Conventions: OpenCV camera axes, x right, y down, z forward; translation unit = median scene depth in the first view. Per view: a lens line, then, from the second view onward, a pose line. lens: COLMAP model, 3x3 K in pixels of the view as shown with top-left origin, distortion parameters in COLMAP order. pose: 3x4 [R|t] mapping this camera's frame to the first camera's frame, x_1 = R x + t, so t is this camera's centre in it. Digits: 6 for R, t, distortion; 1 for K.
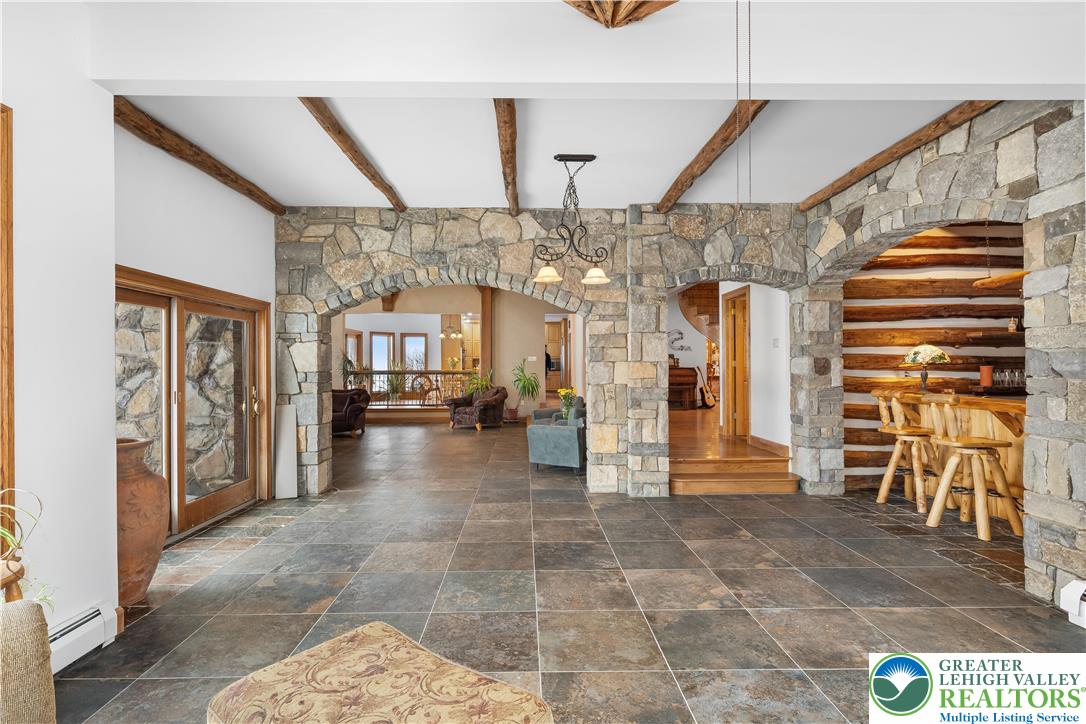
lens RADIAL K [[514.7, 0, 540.9], [0, 514.7, 361.7], [0, 0, 1]] dist [-0.001126, -0.000183]
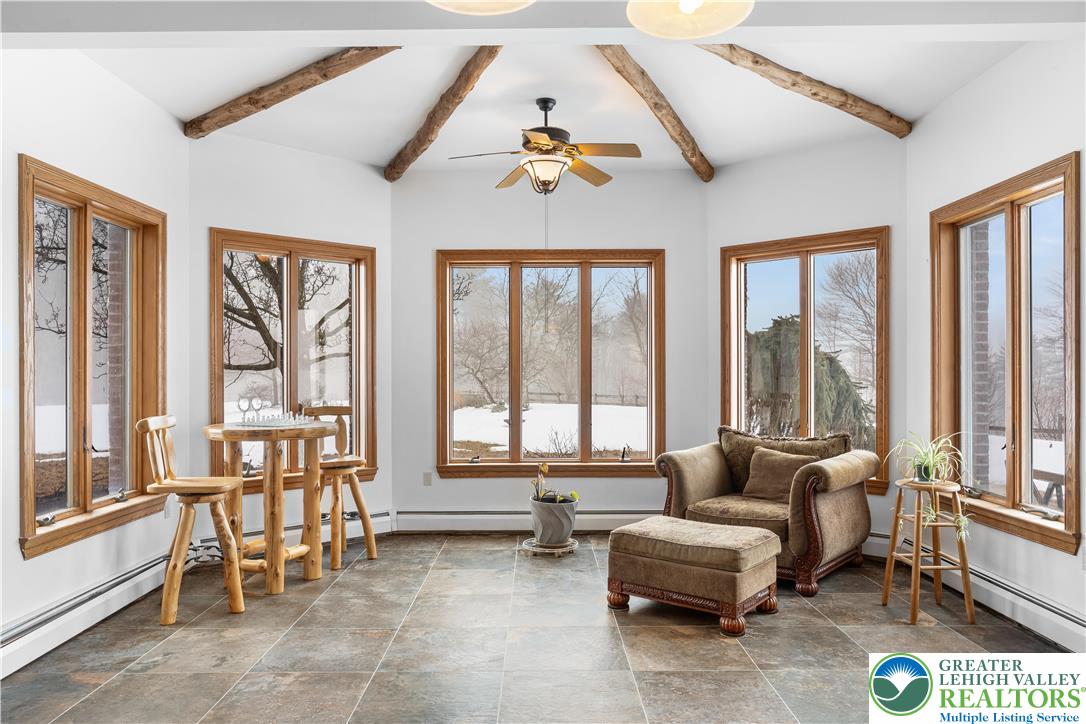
lens RADIAL K [[755.2, 0, 542.3], [0, 755.2, 362.1], [0, 0, 1]] dist [0.000511, 0.000188]
pose [[-0.999632, 0.000916, 0.027095, 0.133004], [0.000856, 0.999997, -0.002234, -0.011574], [-0.027097, -0.002210, -0.999630, 2.464819]]
